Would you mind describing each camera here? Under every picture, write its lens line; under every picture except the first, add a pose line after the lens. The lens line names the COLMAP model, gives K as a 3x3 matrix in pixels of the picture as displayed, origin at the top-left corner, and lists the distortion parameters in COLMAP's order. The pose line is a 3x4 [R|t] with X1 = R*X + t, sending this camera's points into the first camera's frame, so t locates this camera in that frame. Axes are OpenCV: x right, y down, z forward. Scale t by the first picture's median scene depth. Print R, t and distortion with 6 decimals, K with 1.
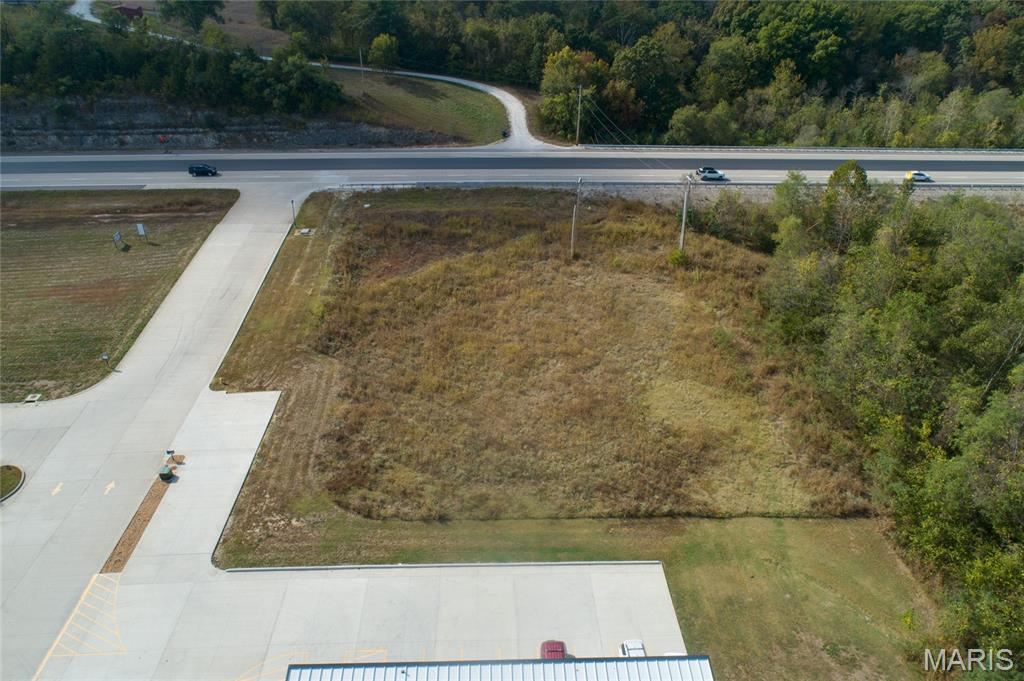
lens RADIAL K [[688.4, 0, 508.8], [0, 688.4, 341.0], [0, 0, 1]] dist [-0.005456, 0.007364]
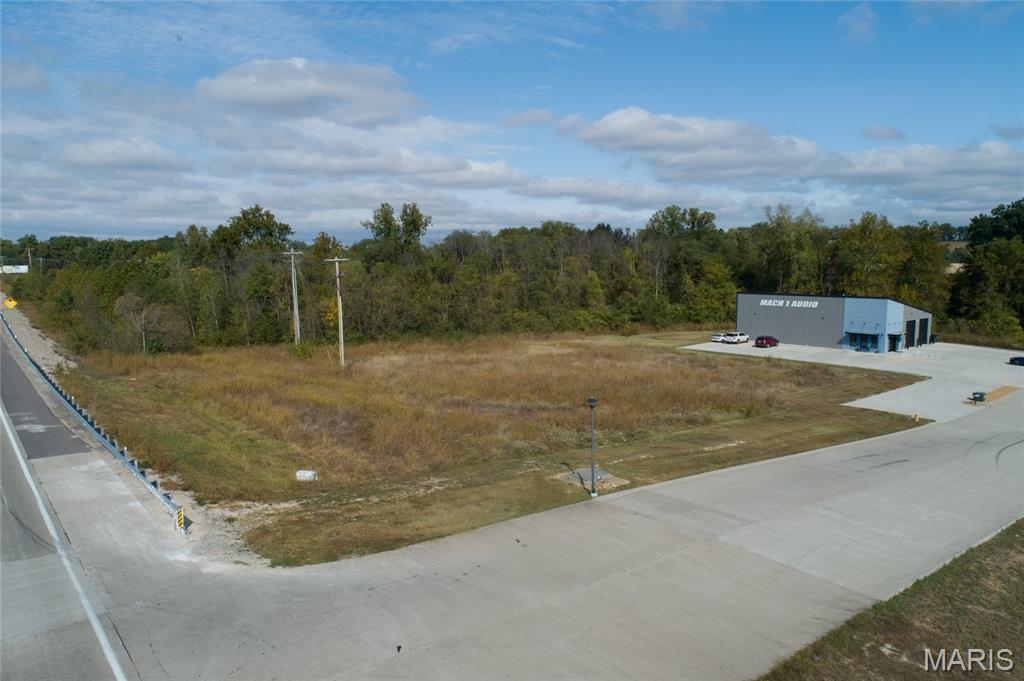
lens RADIAL K [[688.4, 0, 508.8], [0, 688.4, 341.0], [0, 0, 1]] dist [-0.005456, 0.007364]
pose [[-0.621072, -0.090874, 0.778467, -0.723472], [0.394989, 0.821603, 0.411037, -0.497217], [-0.676943, 0.562770, -0.474381, 1.622008]]
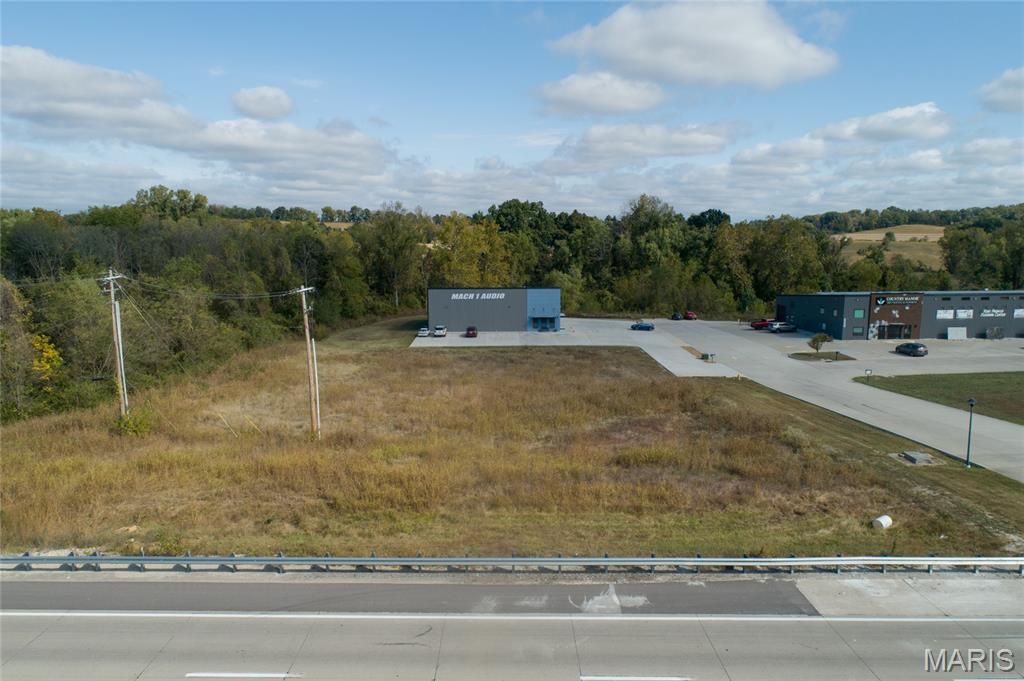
lens RADIAL K [[688.4, 0, 508.8], [0, 688.4, 341.0], [0, 0, 1]] dist [-0.005456, 0.007364]
pose [[-0.999609, -0.001310, 0.027941, -0.090664], [0.016568, 0.777093, 0.629168, -0.680014], [-0.022537, 0.629385, -0.776767, 1.830401]]
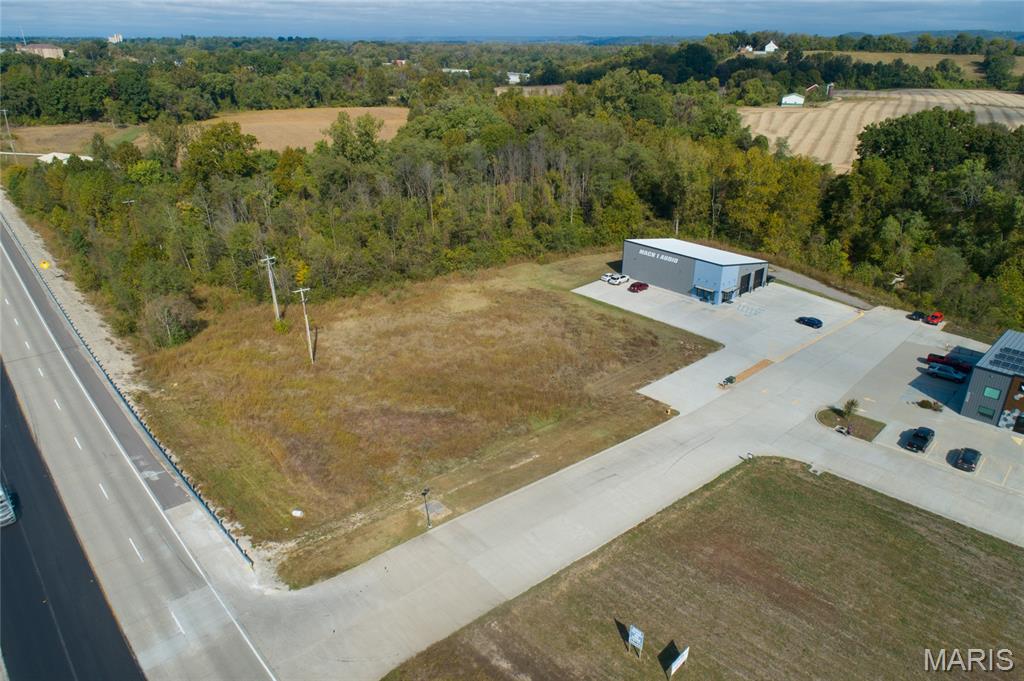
lens RADIAL K [[688.4, 0, 508.8], [0, 688.4, 341.0], [0, 0, 1]] dist [-0.005456, 0.007364]
pose [[-0.643690, -0.312539, 0.698558, -1.056247], [0.380753, 0.661020, 0.646591, -0.927098], [-0.663845, 0.682182, -0.306492, 1.490376]]
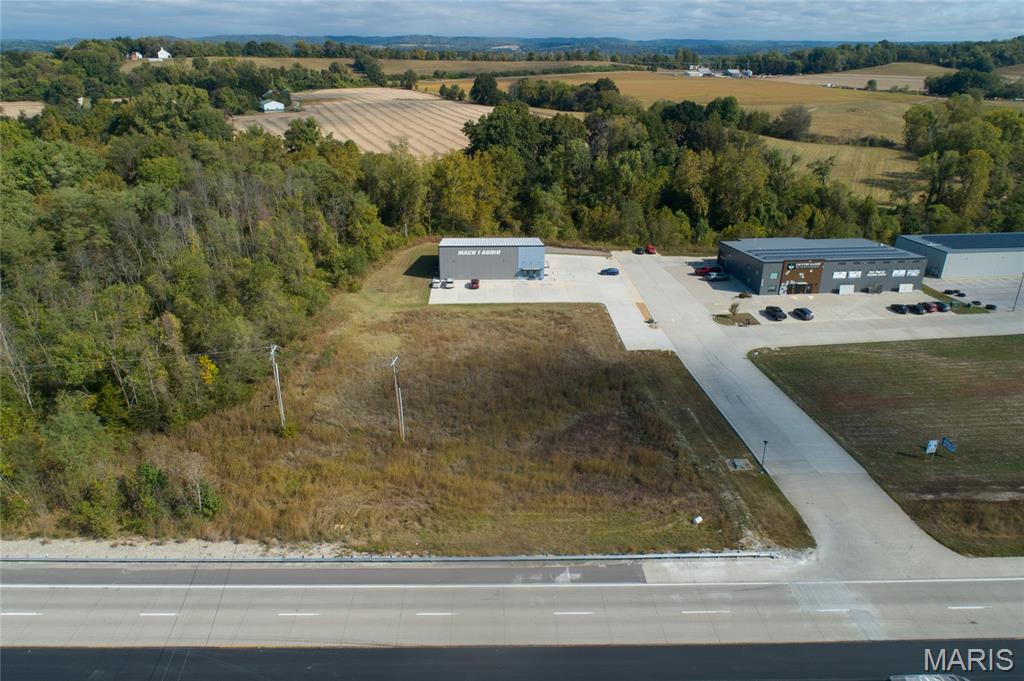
lens RADIAL K [[688.4, 0, 508.8], [0, 688.4, 341.0], [0, 0, 1]] dist [-0.005456, 0.007364]
pose [[-0.999989, -0.003868, -0.002470, -0.056836], [-0.004283, 0.593466, 0.804848, -1.213961], [-0.001647, 0.804850, -0.593477, 1.917456]]
